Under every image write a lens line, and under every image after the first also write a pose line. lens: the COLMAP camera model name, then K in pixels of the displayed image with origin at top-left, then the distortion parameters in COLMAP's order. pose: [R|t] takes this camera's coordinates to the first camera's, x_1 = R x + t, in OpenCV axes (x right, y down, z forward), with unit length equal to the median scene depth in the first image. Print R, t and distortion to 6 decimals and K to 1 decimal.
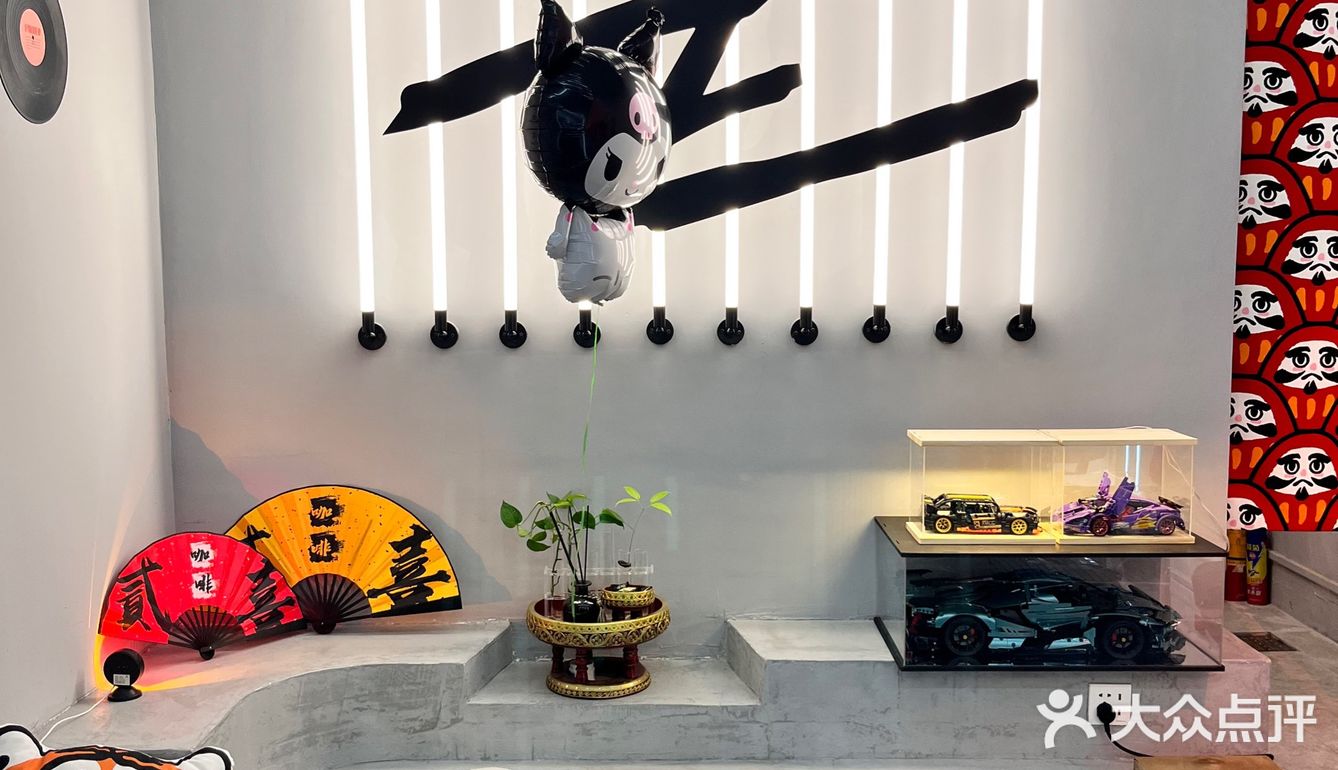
lens RADIAL K [[1403.4, 0, 668.3], [0, 1403.4, 384.7], [0, 0, 1]] dist [0.037903, 0.000000]
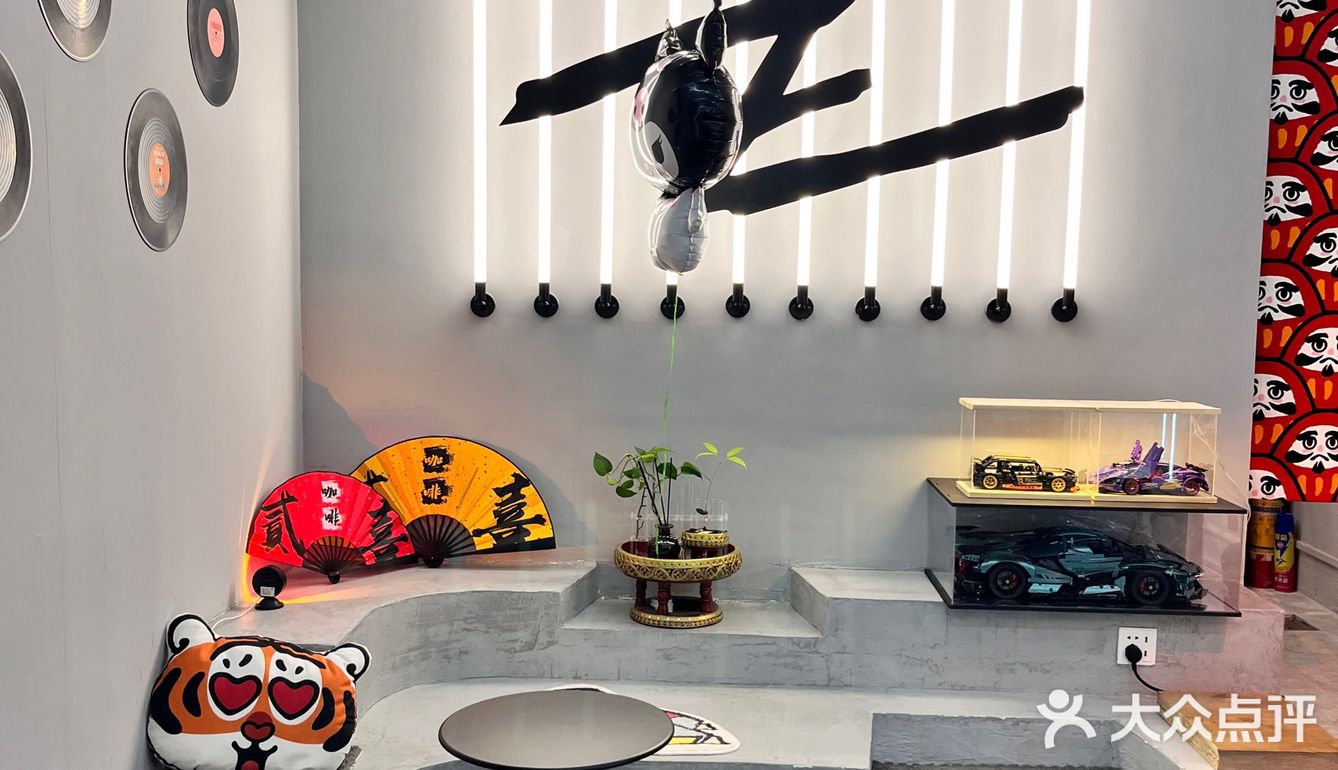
lens RADIAL K [[1403.4, 0, 665.0], [0, 1403.4, 384.9], [0, 0, 1]] dist [0.037903, 0.000000]
pose [[0.999210, 0.024243, -0.031483, -0.028590], [-0.024710, 0.999589, -0.014525, 0.044452], [0.031118, 0.015292, 0.999399, -0.124441]]
